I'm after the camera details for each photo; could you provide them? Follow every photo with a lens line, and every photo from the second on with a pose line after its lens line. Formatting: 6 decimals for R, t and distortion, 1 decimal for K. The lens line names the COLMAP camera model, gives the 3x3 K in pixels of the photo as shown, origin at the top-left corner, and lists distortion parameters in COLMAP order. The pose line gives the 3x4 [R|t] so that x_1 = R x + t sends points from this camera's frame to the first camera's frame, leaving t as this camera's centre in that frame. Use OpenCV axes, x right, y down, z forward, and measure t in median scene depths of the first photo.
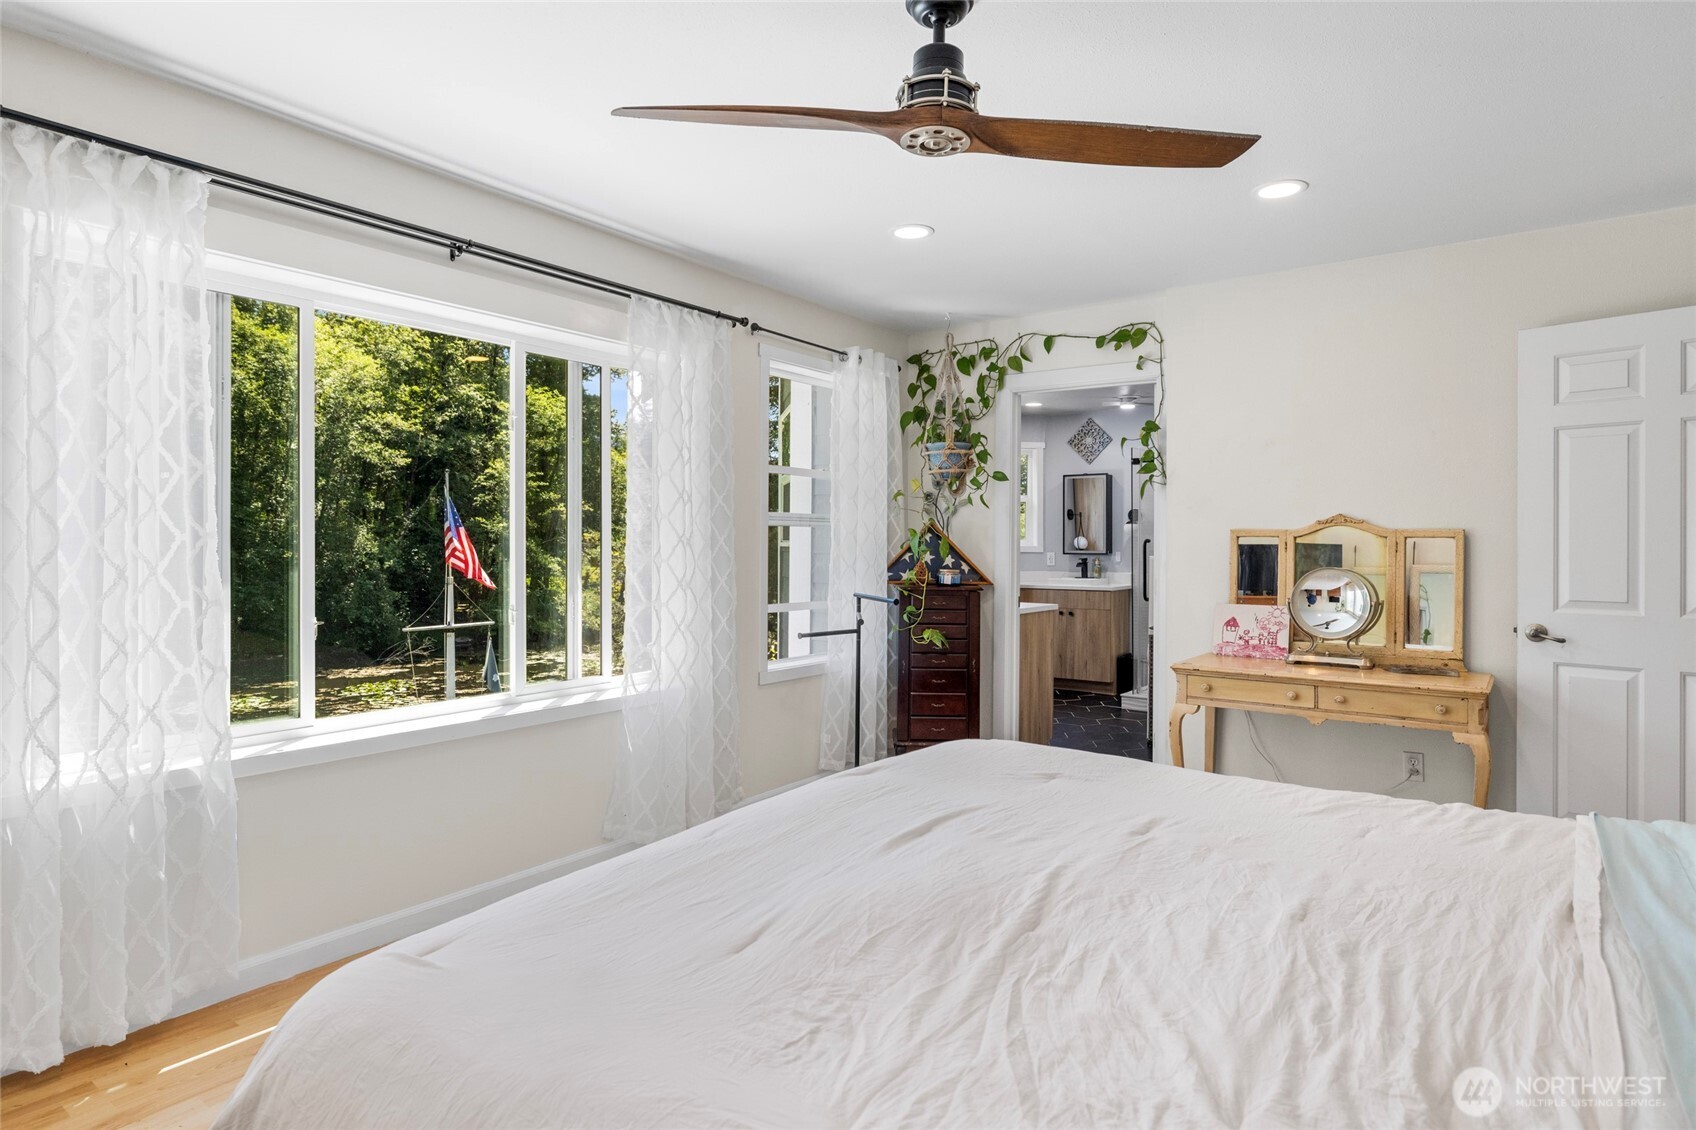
lens RADIAL K [[915.7, 0, 850.7], [0, 915.7, 549.8], [0, 0, 1]] dist [-0.002220, -0.000151]
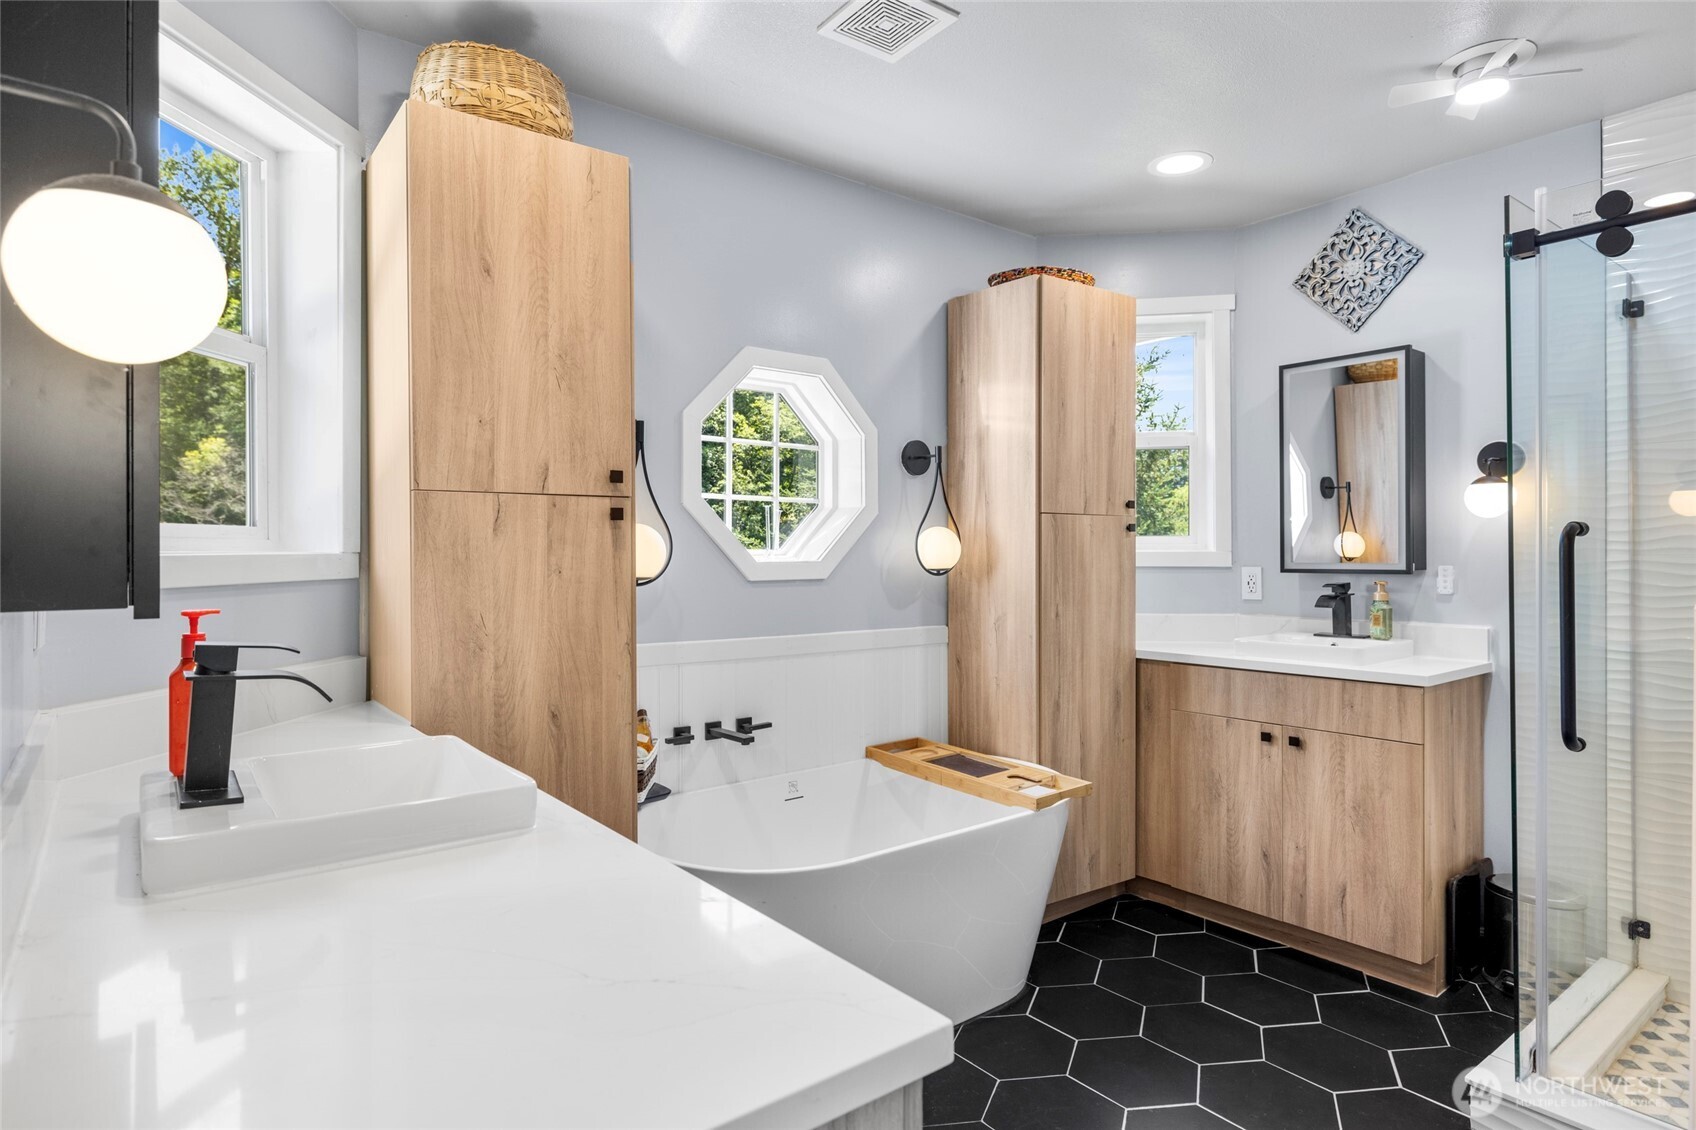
lens RADIAL K [[915.7, 0, 842.1], [0, 915.7, 563.9], [0, 0, 1]] dist [-0.002220, -0.000151]
pose [[0.960497, -0.005831, -0.278230, 0.164656], [0.007652, 0.999956, 0.005461, -0.002183], [0.278186, -0.007374, 0.960499, 0.589503]]
